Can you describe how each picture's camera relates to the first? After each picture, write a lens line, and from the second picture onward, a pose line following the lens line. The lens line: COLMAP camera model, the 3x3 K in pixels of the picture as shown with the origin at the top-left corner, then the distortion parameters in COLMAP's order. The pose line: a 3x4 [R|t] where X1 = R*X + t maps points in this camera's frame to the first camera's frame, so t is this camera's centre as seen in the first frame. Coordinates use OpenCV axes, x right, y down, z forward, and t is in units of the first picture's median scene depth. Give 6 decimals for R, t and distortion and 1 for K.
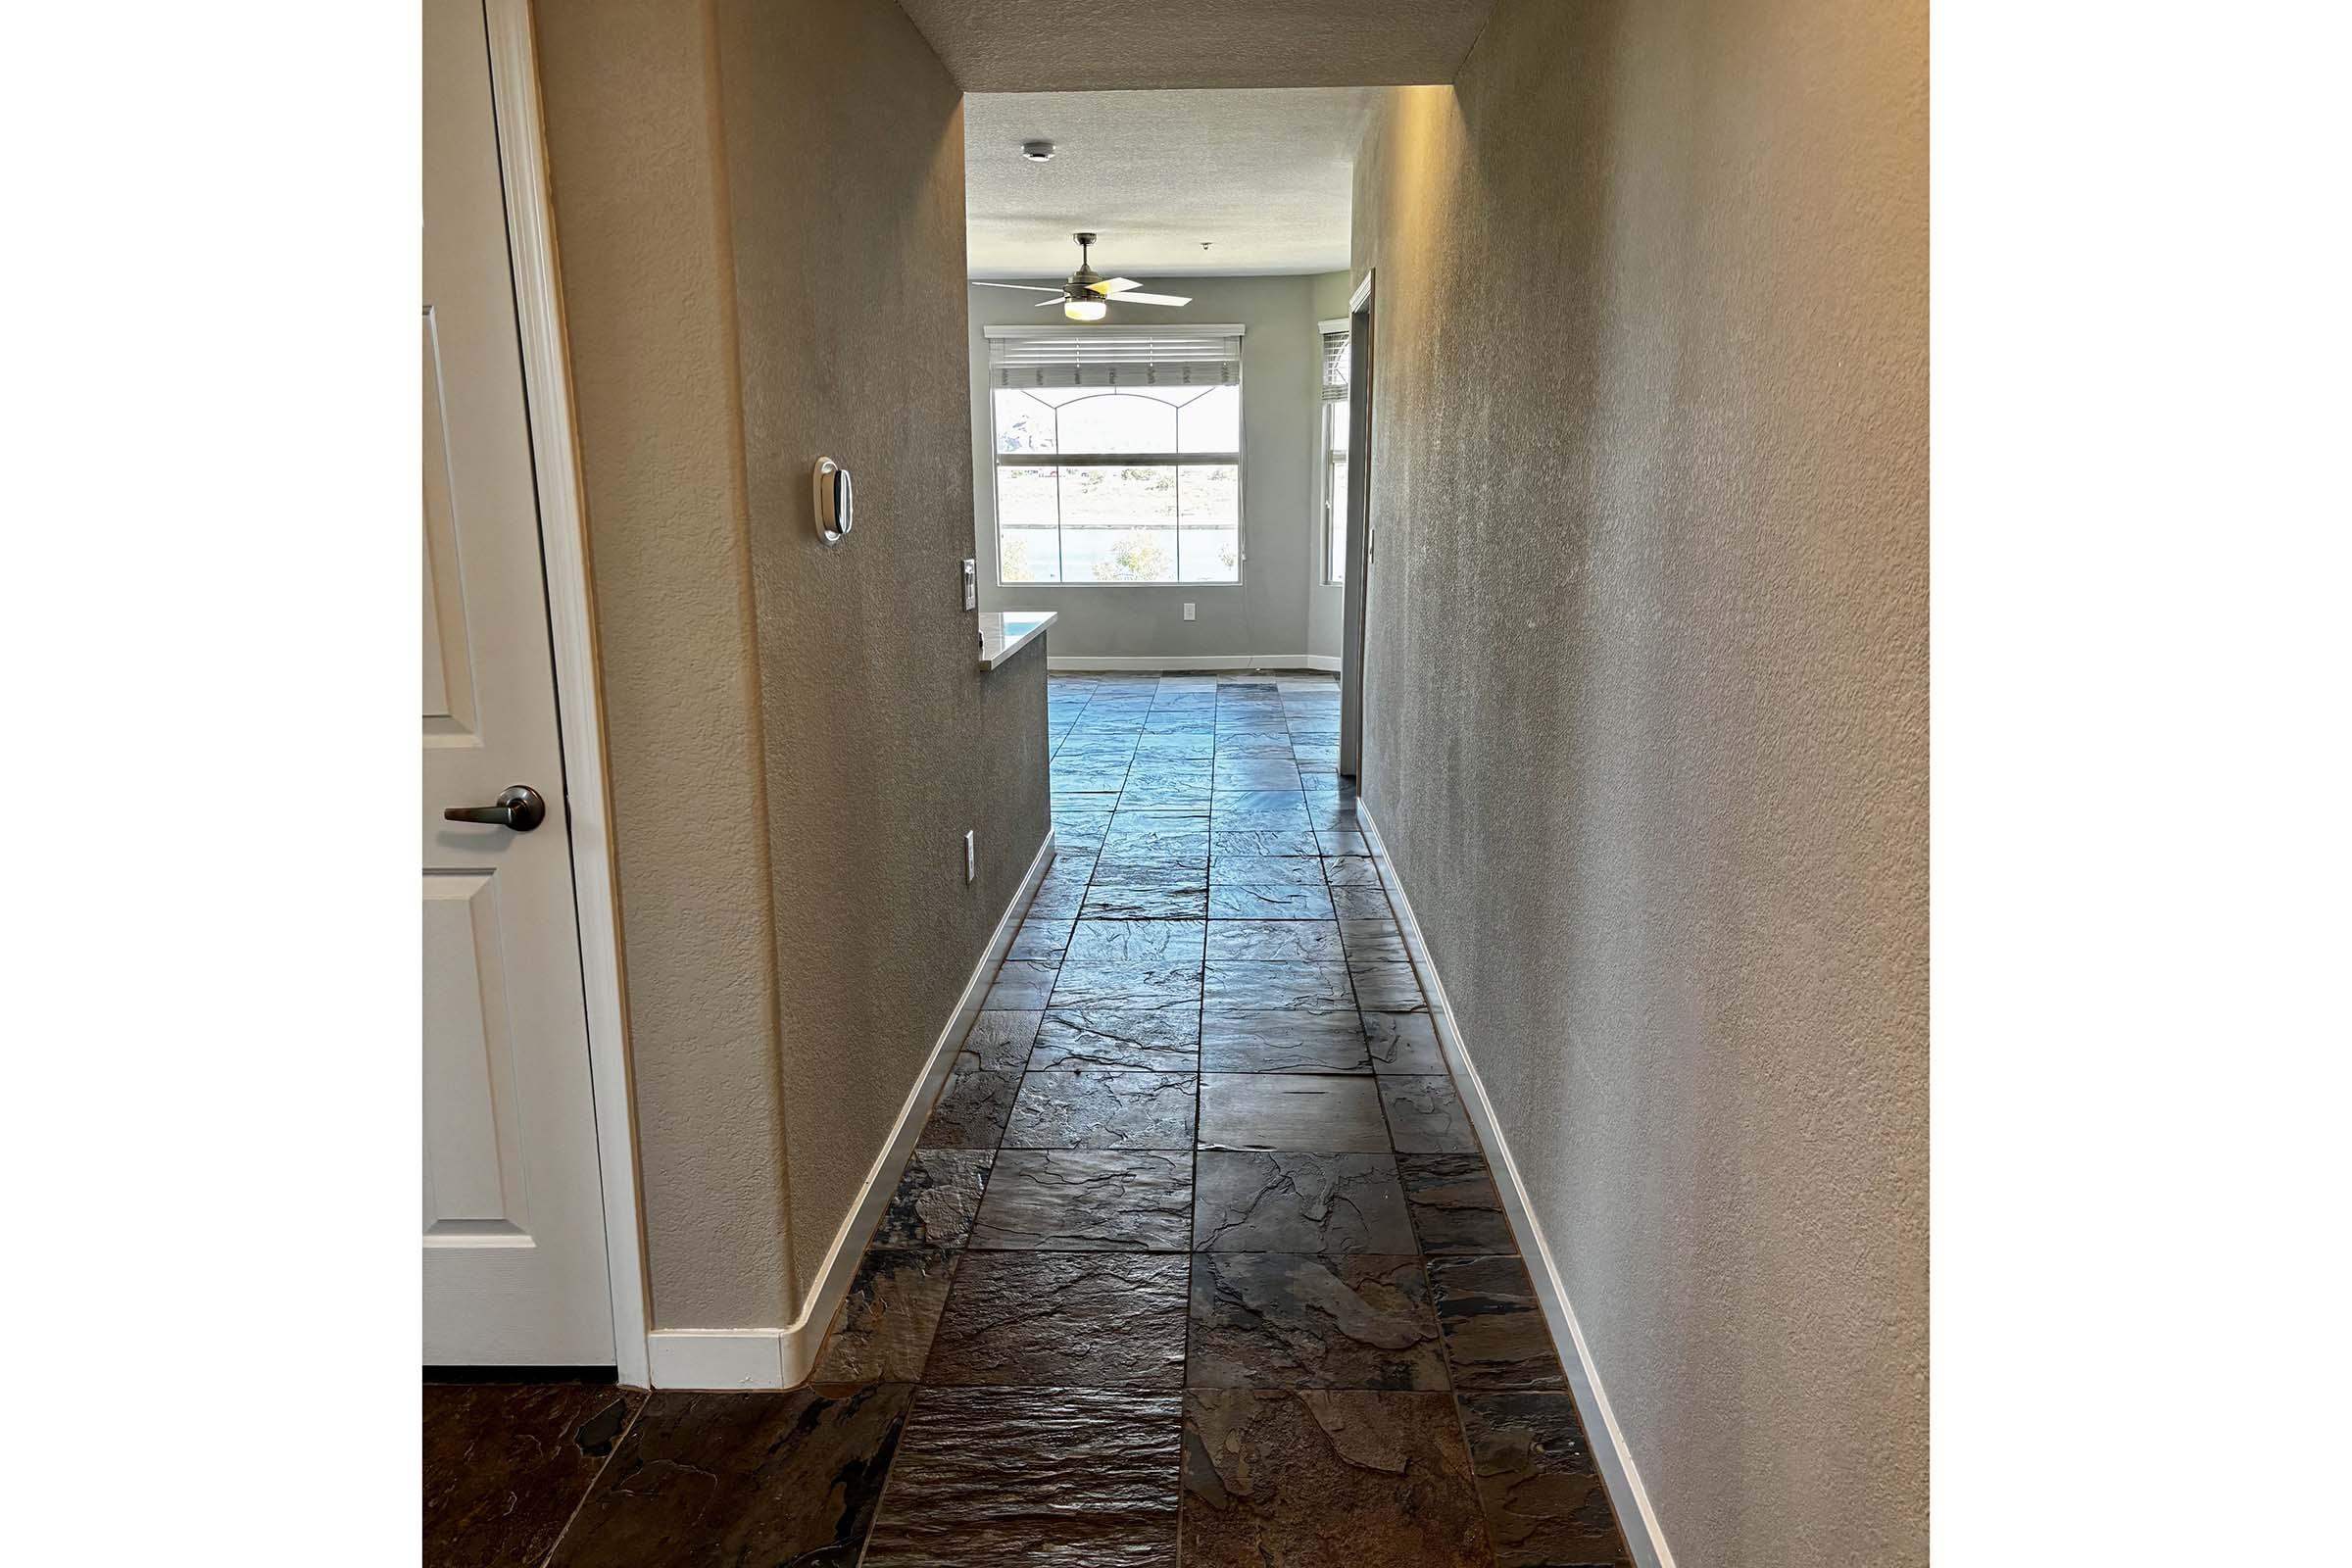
lens RADIAL K [[1523.9, 0, 1185.7], [0, 1523.9, 808.6], [0, 0, 1]] dist [0.031245, -0.011434]
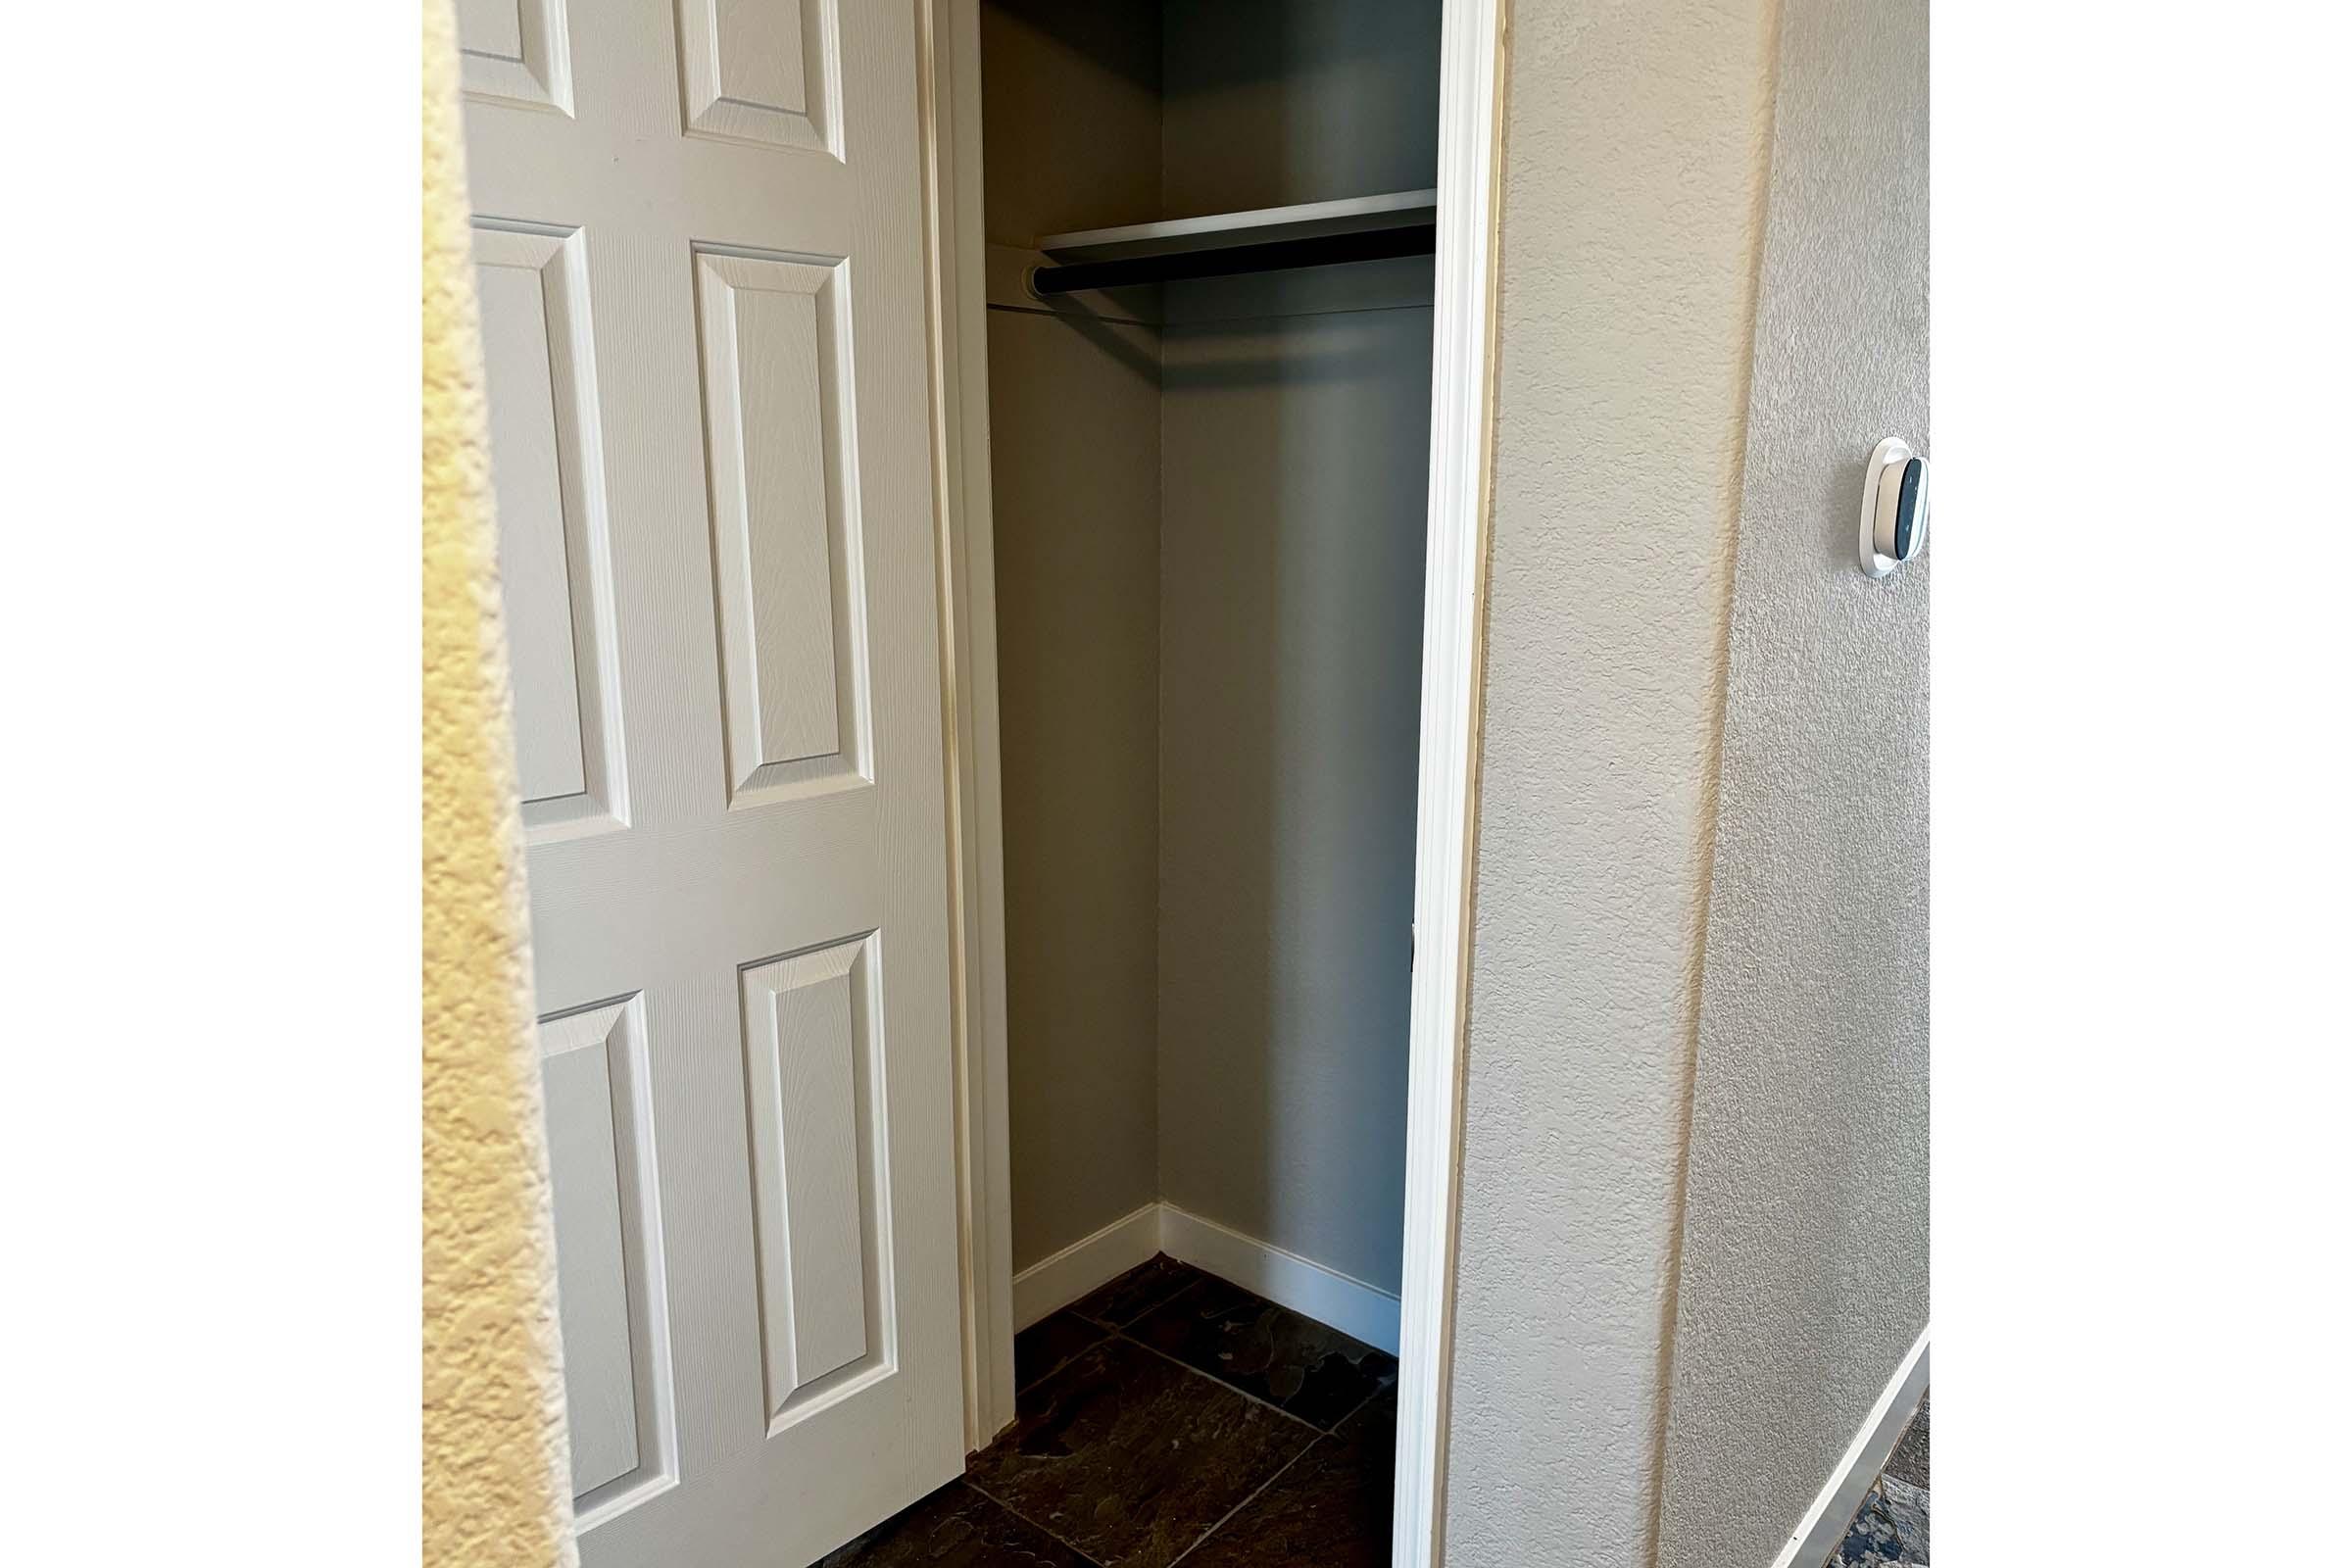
lens RADIAL K [[1523.9, 0, 1187.2], [0, 1523.9, 771.5], [0, 0, 1]] dist [0.031245, -0.011434]
pose [[0.793677, 0.130562, -0.594164, -0.083641], [-0.142290, 0.989447, 0.027353, -0.079618], [0.591465, 0.062834, 0.803879, 0.374498]]
